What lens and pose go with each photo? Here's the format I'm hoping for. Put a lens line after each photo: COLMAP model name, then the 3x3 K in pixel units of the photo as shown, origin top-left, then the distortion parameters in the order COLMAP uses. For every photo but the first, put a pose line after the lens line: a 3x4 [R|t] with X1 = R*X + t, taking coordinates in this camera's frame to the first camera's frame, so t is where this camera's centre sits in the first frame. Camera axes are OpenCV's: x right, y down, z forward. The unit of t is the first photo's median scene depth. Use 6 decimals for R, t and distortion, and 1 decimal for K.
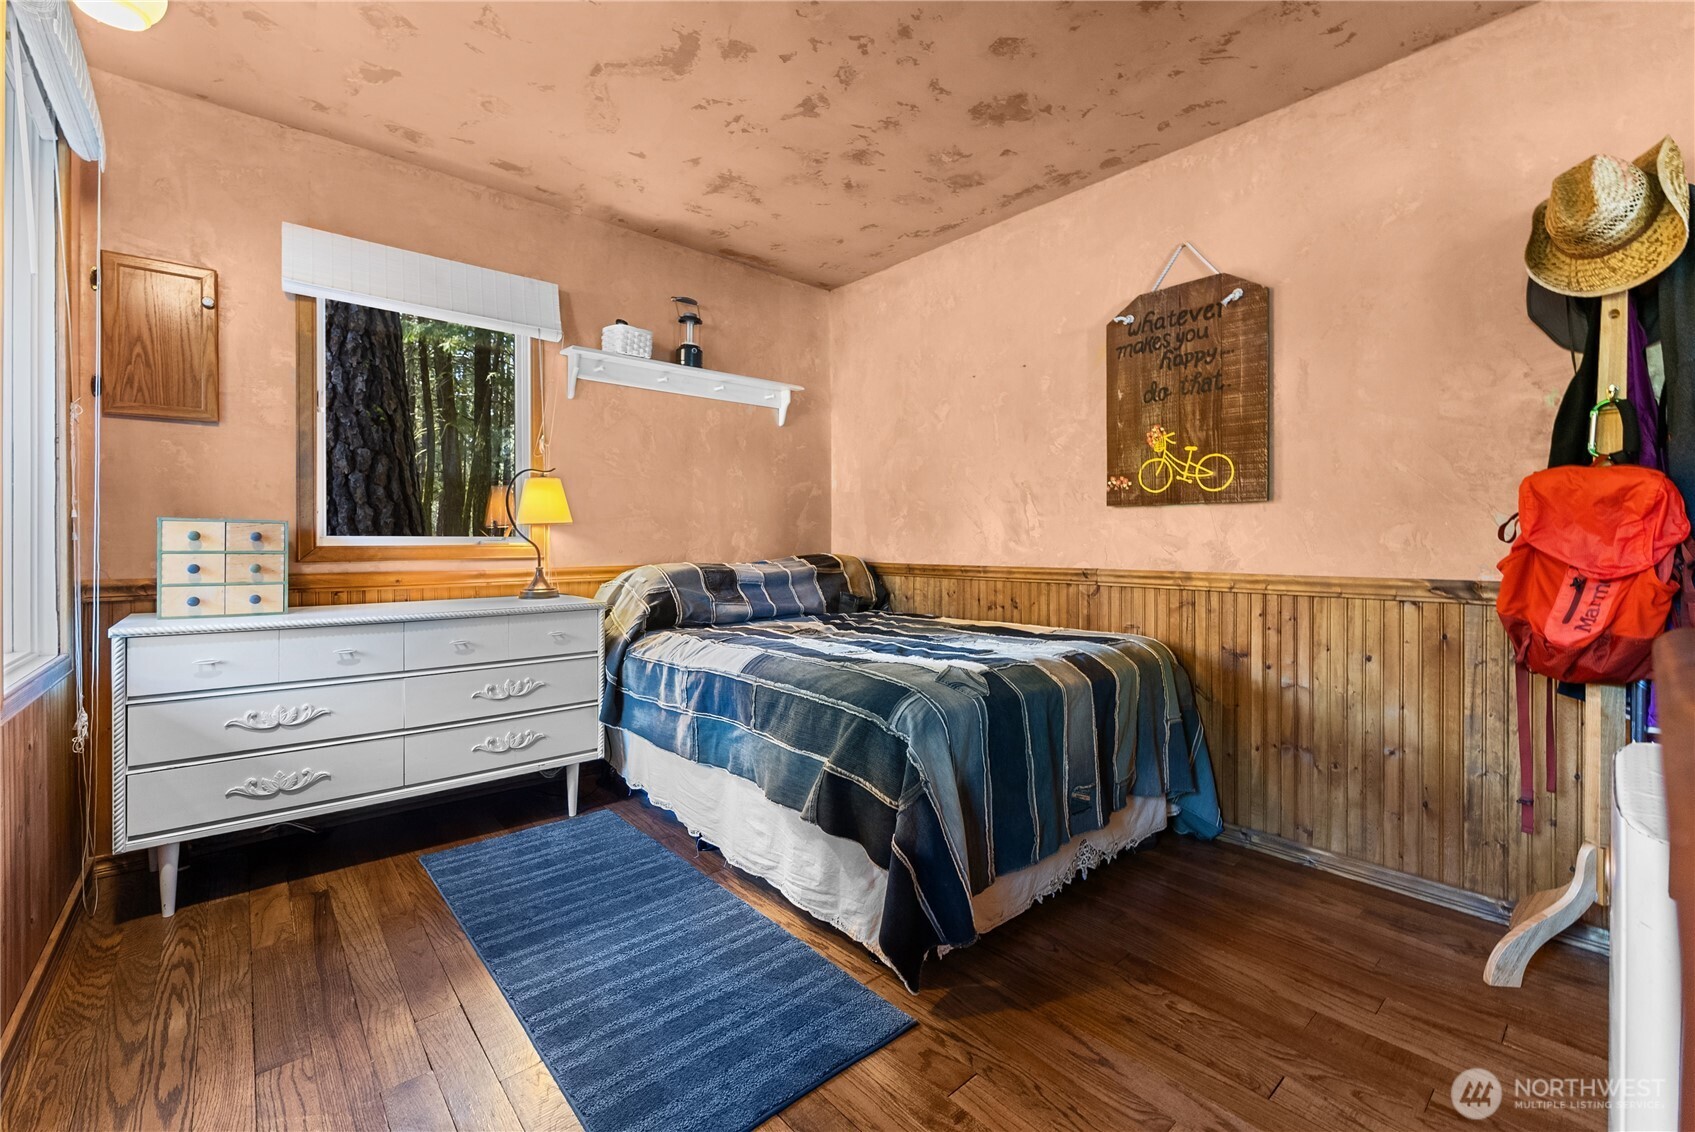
lens RADIAL K [[709.2, 0, 853.6], [0, 709.2, 543.7], [0, 0, 1]] dist [-0.002595, -0.000361]
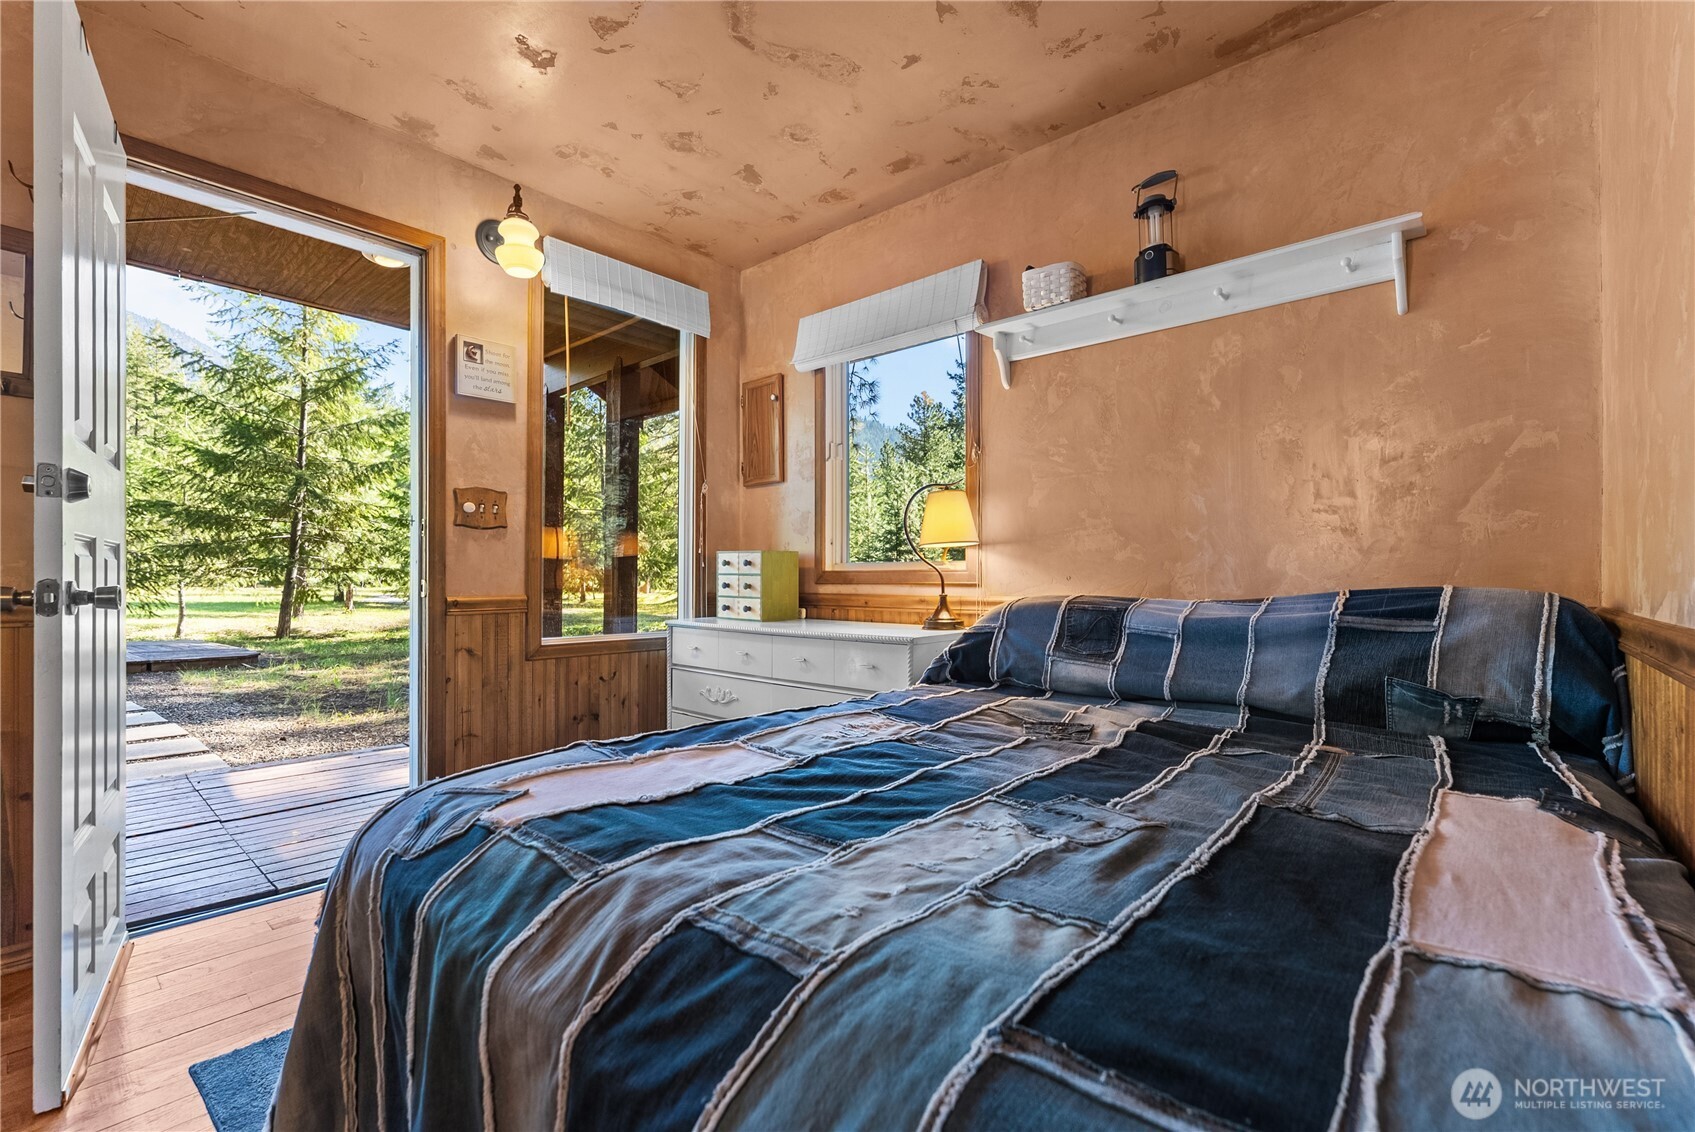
lens RADIAL K [[736.3, 0, 846.1], [0, 736.3, 578.7], [0, 0, 1]] dist [-0.003167, -0.000060]
pose [[0.126883, 0.000108, -0.991918, 0.487977], [-0.005150, 0.999987, -0.000550, 0.016654], [0.991904, 0.005178, 0.126882, 0.840587]]
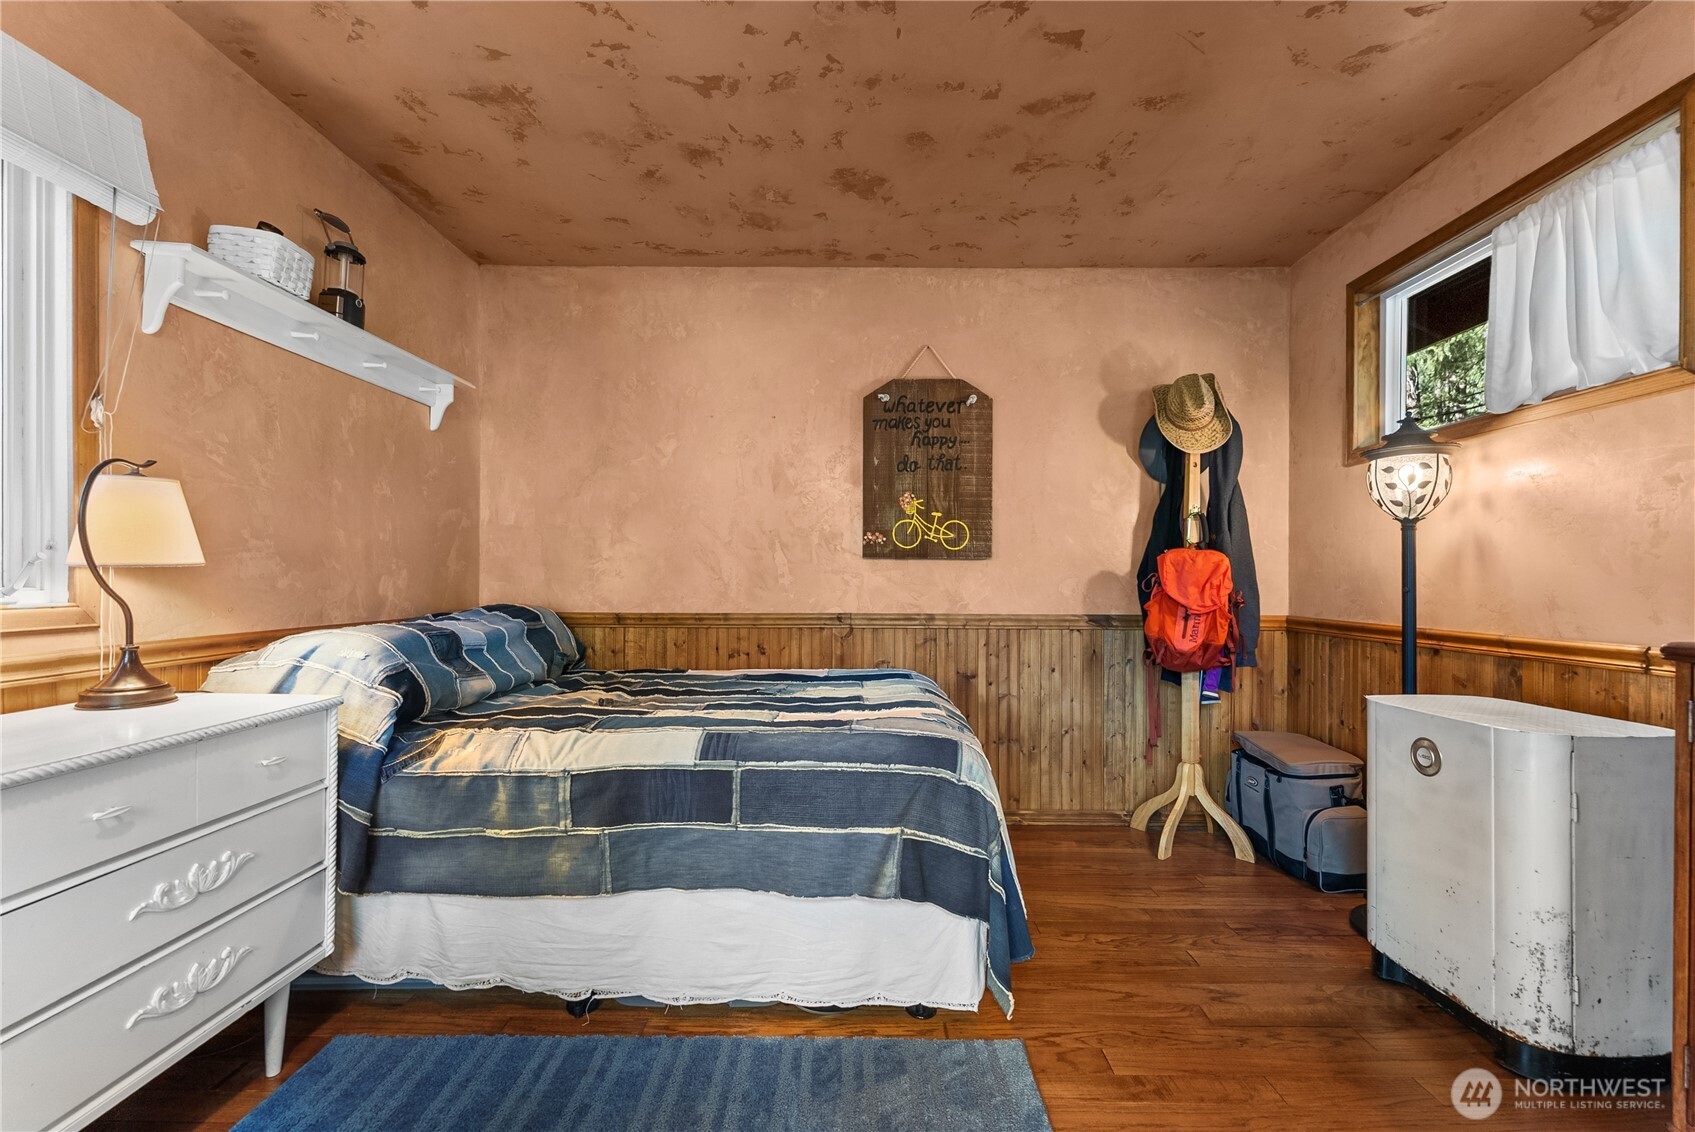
lens RADIAL K [[709.0, 0, 852.0], [0, 709.0, 578.0], [0, 0, 1]] dist [0.002251, 0.000199]
pose [[0.668985, 0.003266, 0.743269, -0.523624], [-0.002811, 0.999994, -0.001864, -0.019493], [-0.743271, -0.000842, 0.668990, 0.271319]]
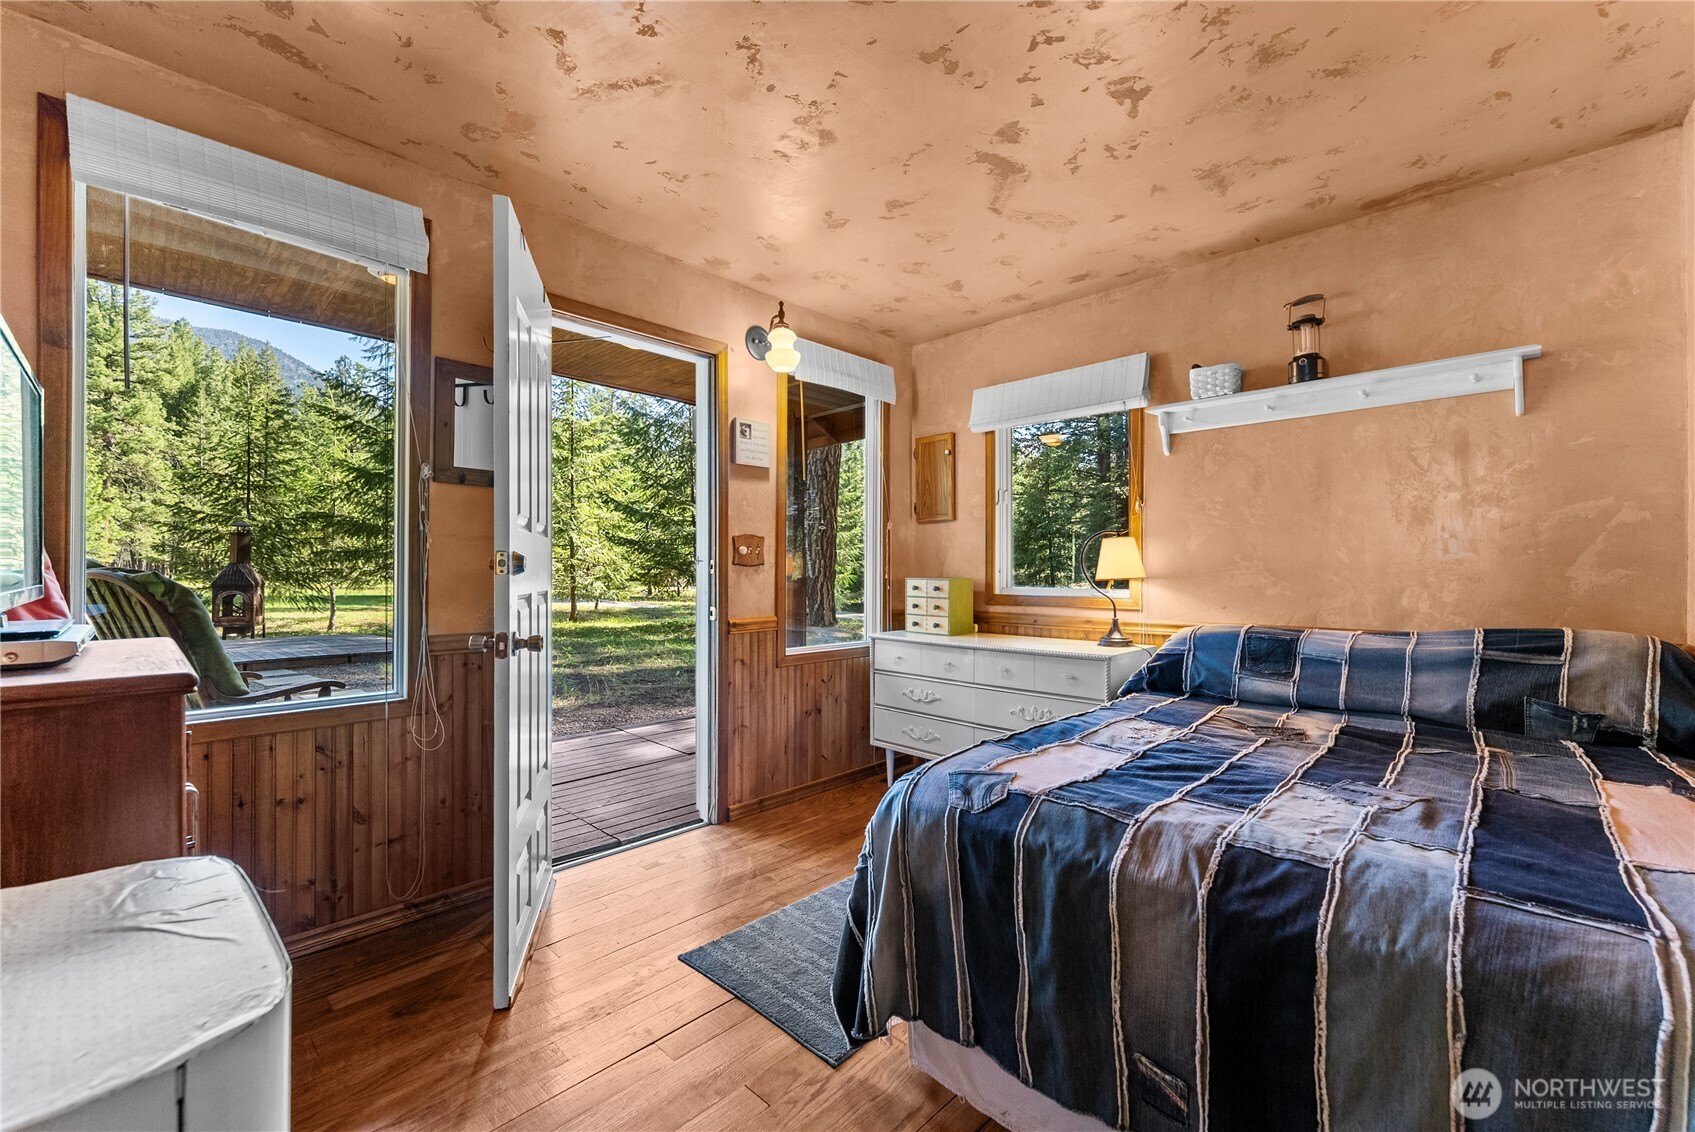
lens RADIAL K [[689.1, 0, 843.6], [0, 689.1, 571.9], [0, 0, 1]] dist [-0.000370, 0.000115]
pose [[0.077333, 0.000310, -0.997005, 0.656123], [-0.004254, 0.999991, -0.000019, -0.041117], [0.996996, 0.004243, 0.077334, 0.541335]]
